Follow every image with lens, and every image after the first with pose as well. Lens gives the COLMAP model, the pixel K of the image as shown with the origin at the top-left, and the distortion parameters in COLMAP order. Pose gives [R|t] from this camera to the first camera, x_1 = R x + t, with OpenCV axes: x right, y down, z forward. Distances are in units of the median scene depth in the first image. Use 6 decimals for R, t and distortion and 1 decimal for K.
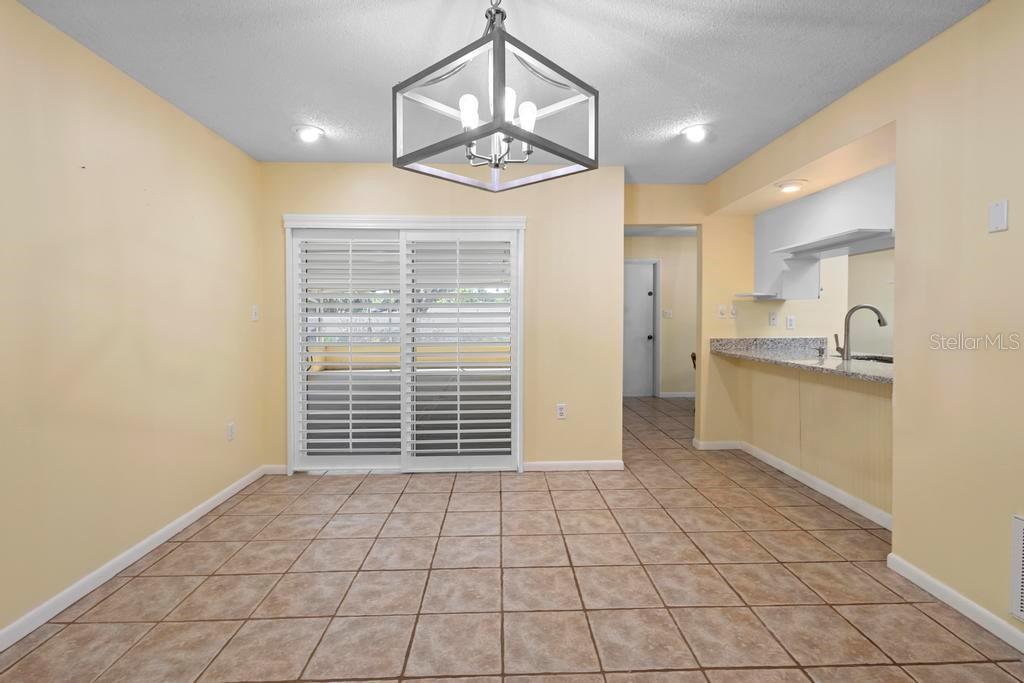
lens RADIAL K [[473.0, 0, 515.1], [0, 473.0, 336.0], [0, 0, 1]] dist [0.012328, -0.000780]
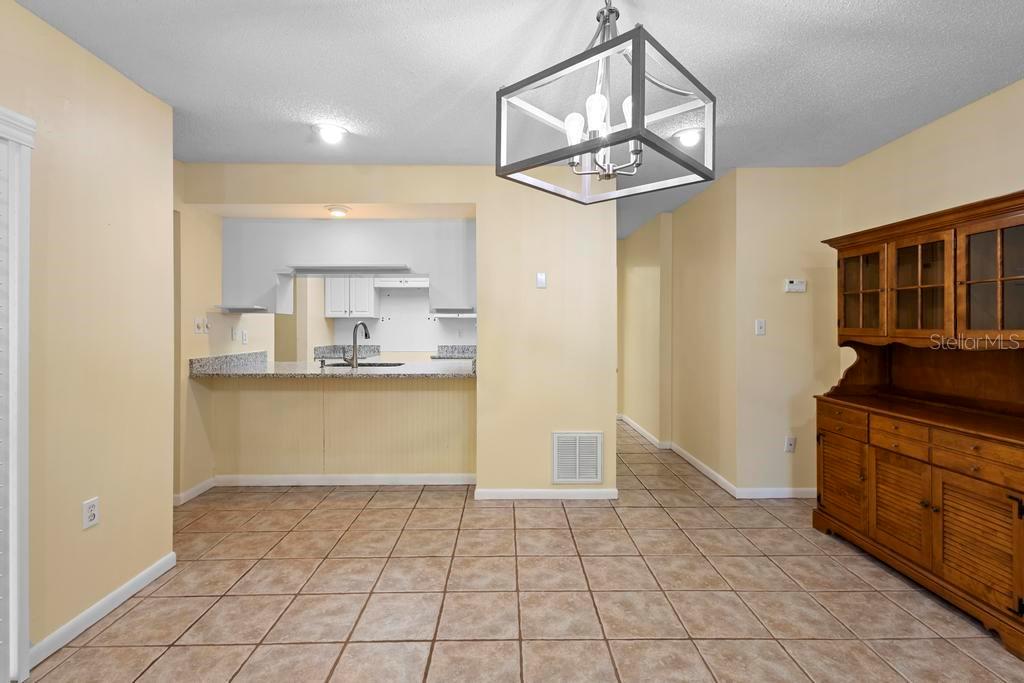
lens RADIAL K [[473.0, 0, 512.7], [0, 473.0, 332.4], [0, 0, 1]] dist [0.012328, -0.000780]
pose [[0.024443, -0.009930, 0.999652, -0.524350], [0.037612, 0.999252, 0.009006, -0.037284], [-0.998993, 0.037379, 0.024798, 0.622184]]
